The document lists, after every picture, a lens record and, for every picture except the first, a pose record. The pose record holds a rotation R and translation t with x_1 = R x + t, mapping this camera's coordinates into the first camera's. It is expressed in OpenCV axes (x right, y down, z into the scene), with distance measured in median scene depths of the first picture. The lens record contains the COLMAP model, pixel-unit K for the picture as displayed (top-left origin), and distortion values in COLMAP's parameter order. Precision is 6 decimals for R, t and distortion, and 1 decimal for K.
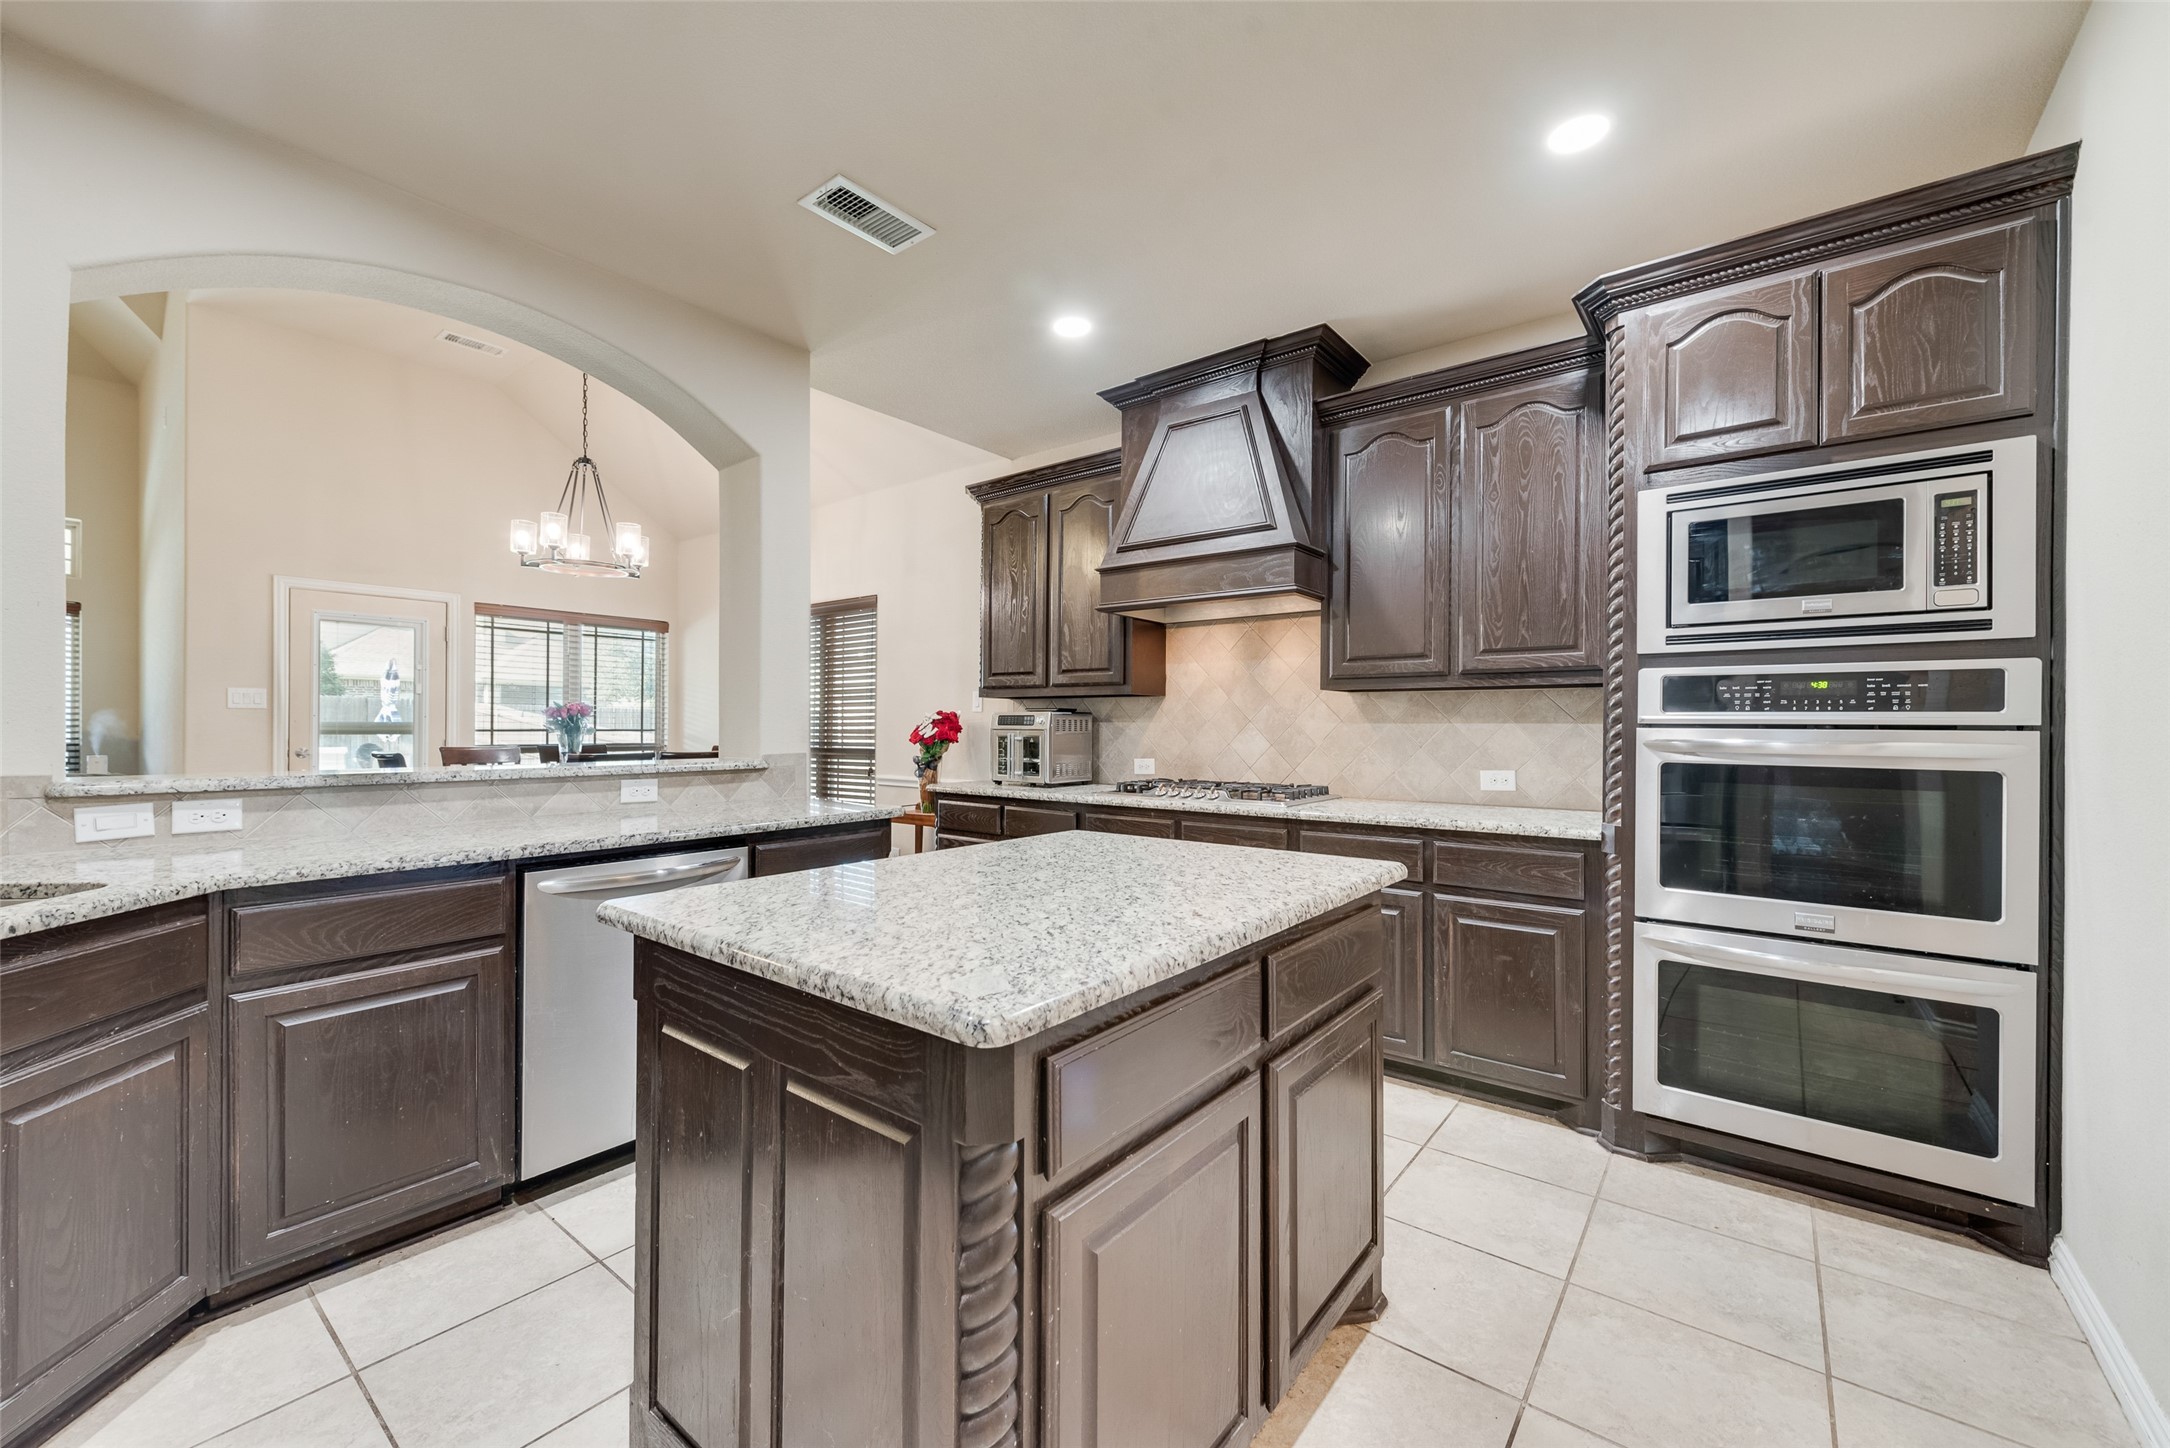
lens RADIAL K [[858.8, 0, 1069.2], [0, 858.8, 725.4], [0, 0, 1]] dist [0.012743, -0.000143]
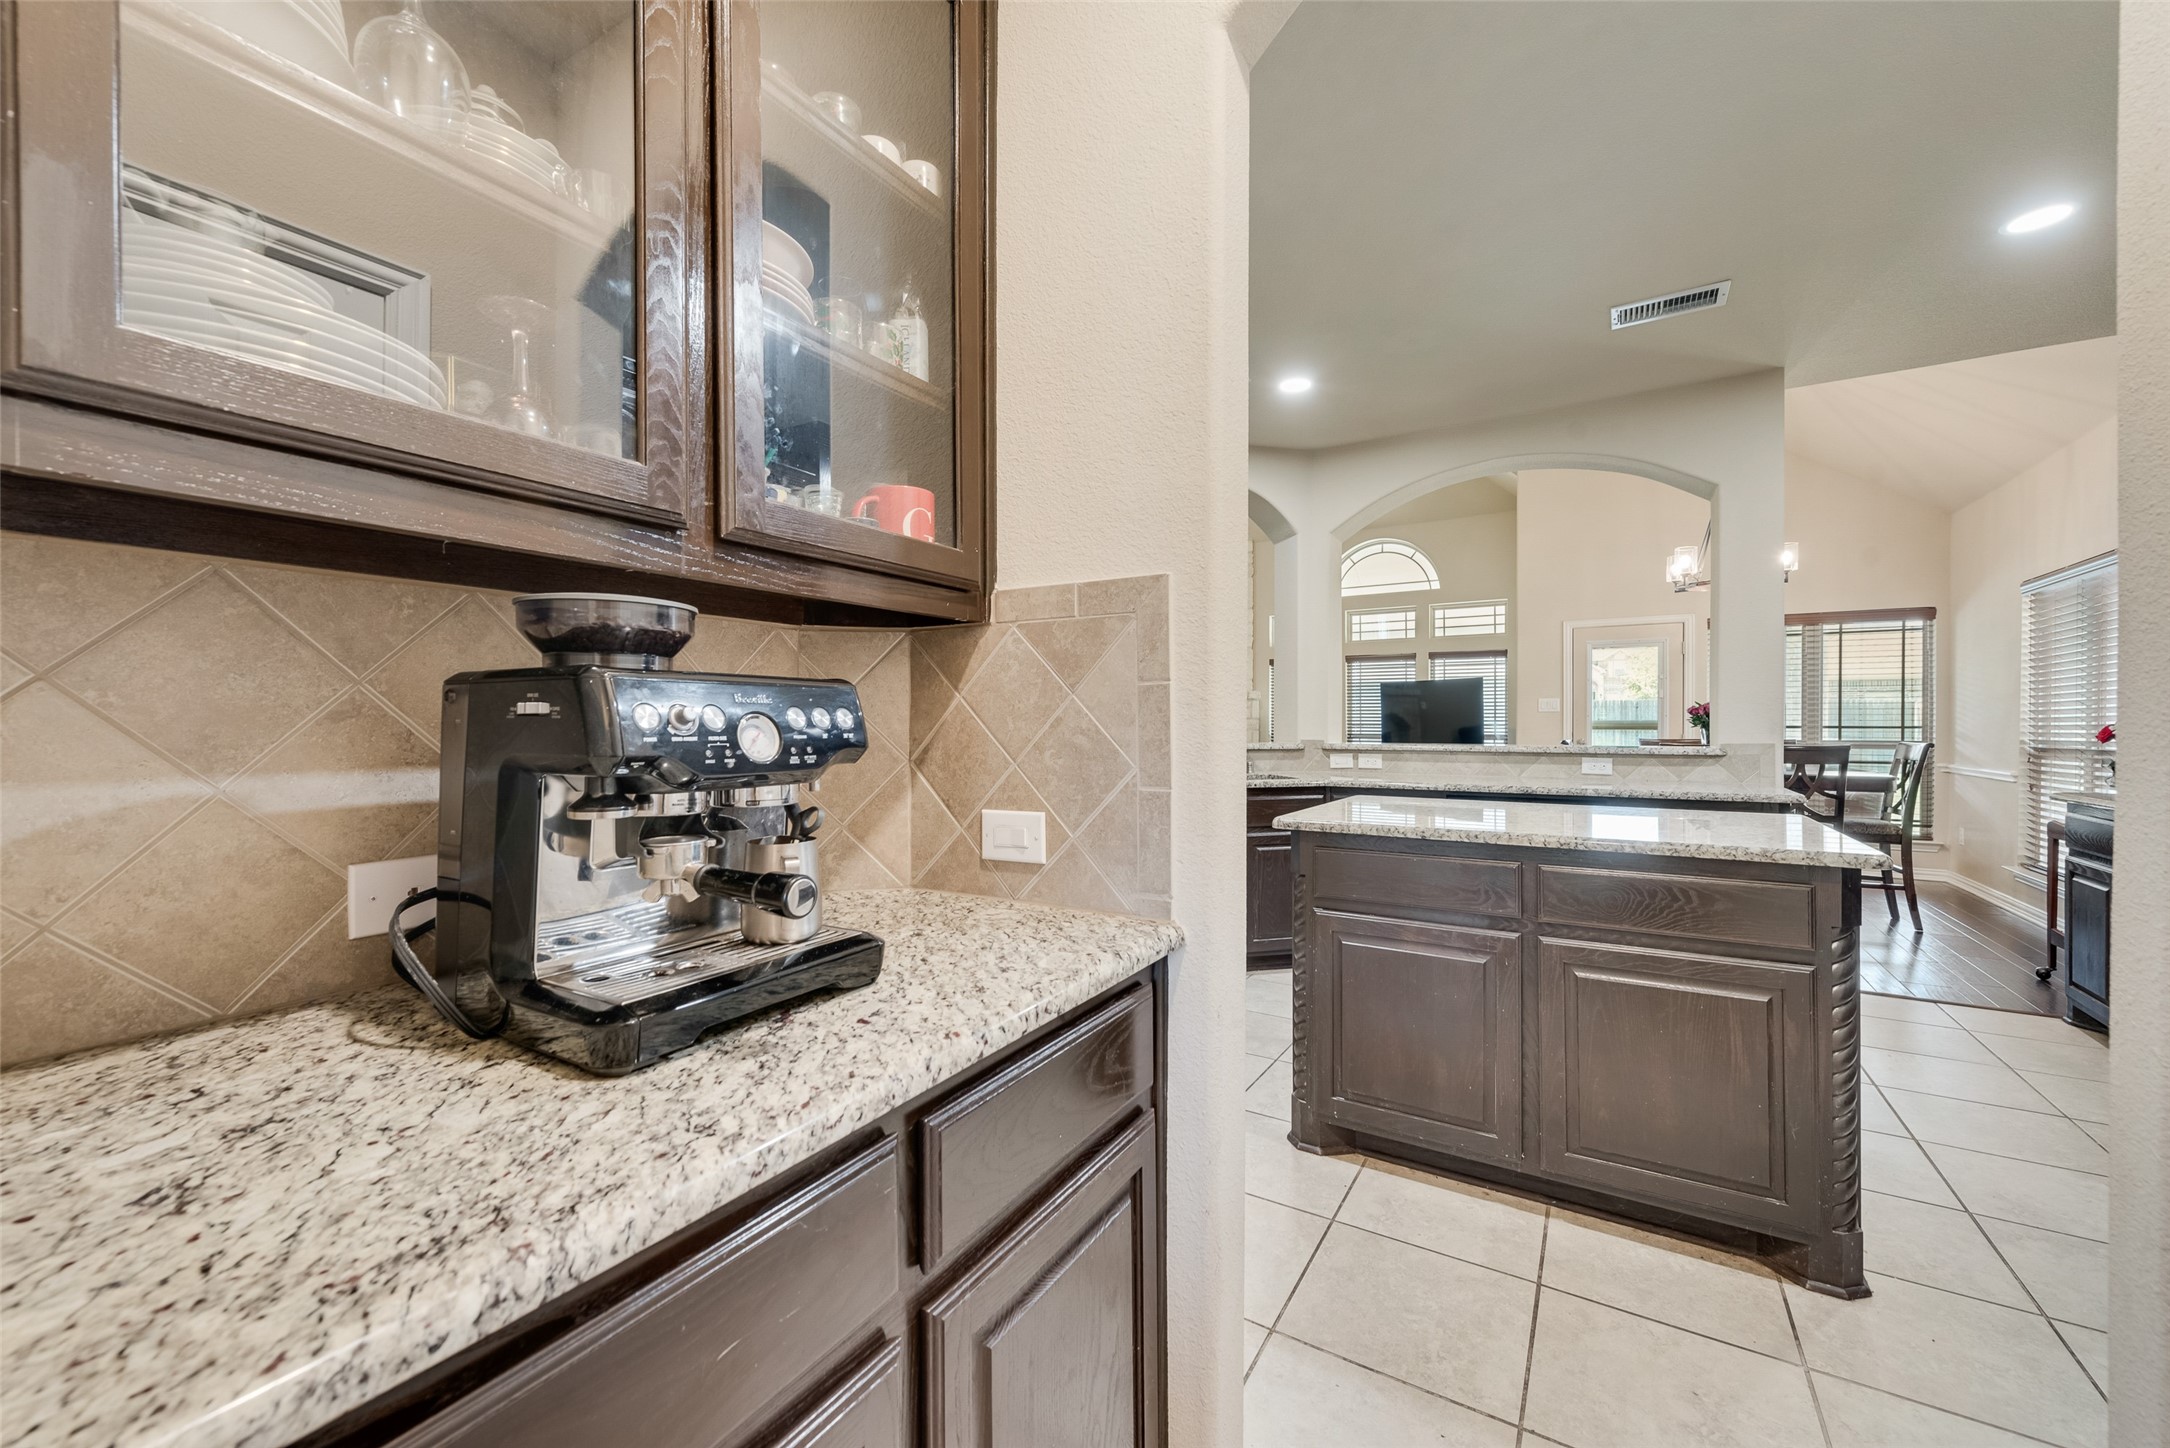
lens RADIAL K [[846.4, 0, 1076.6], [0, 846.4, 720.3], [0, 0, 1]] dist [0.011988, -0.000329]
pose [[0.115387, -0.007645, -0.993291, 0.584026], [-0.000518, 0.999970, -0.007756, 0.010267], [0.993321, 0.001410, 0.115379, 0.010909]]
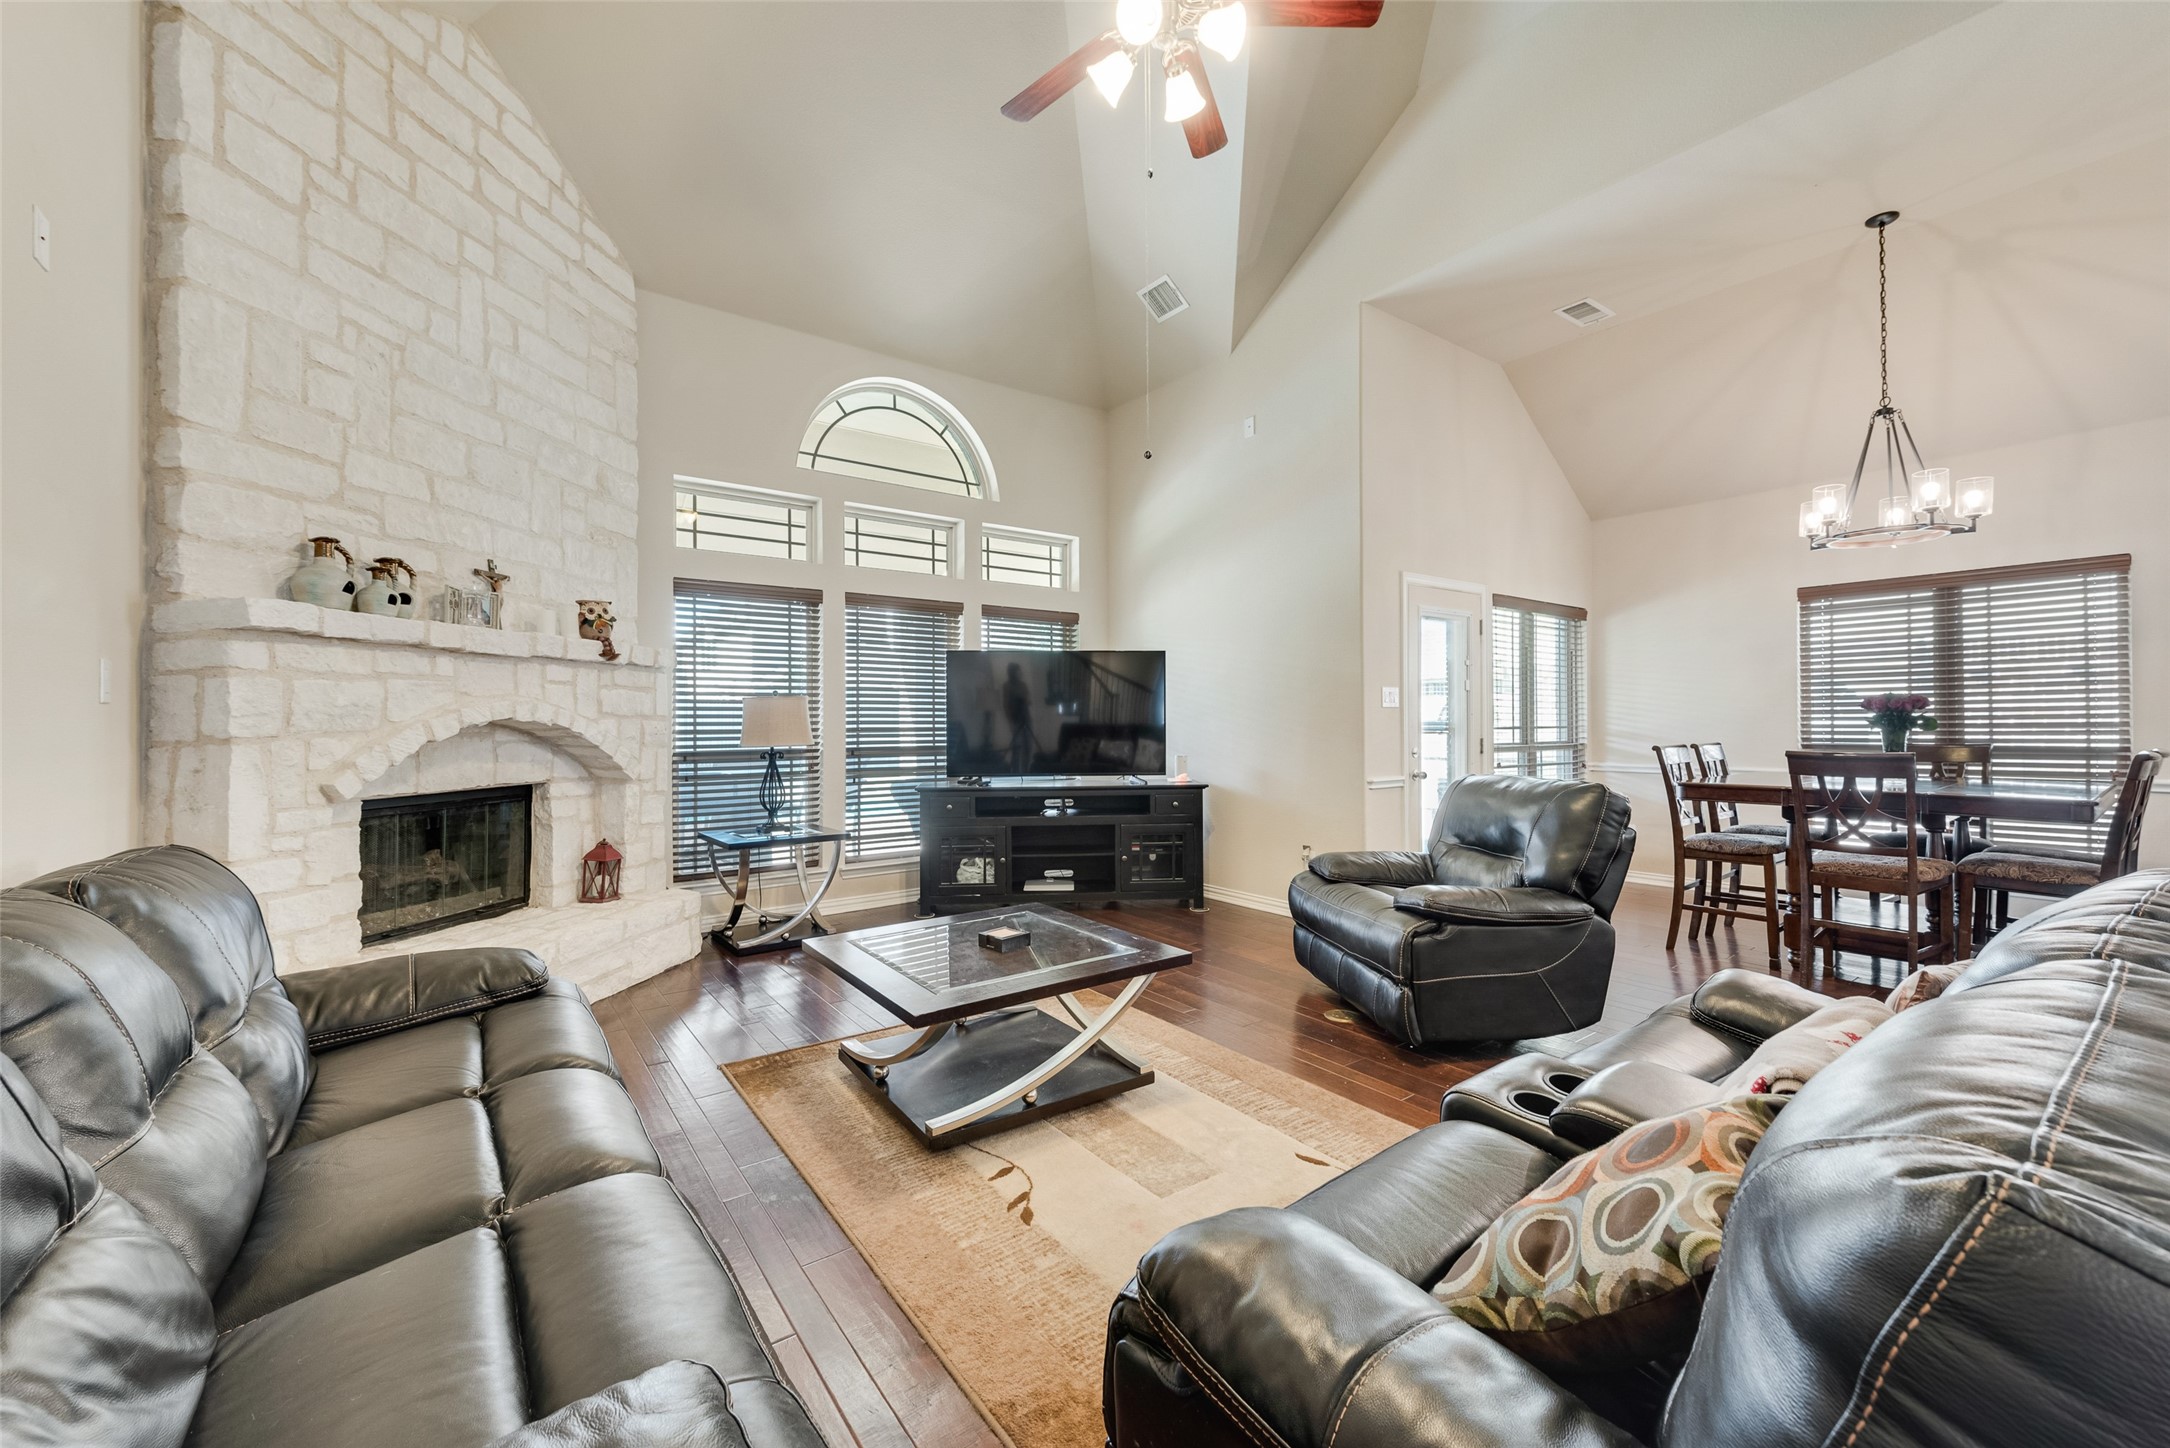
lens RADIAL K [[851.7, 0, 1077.3], [0, 851.7, 711.9], [0, 0, 1]] dist [0.005396, -0.000576]
pose [[0.965198, -0.012475, -0.261221, -1.392769], [0.009253, 0.999865, -0.013560, -0.005696], [0.261355, 0.010671, 0.965184, -0.031855]]
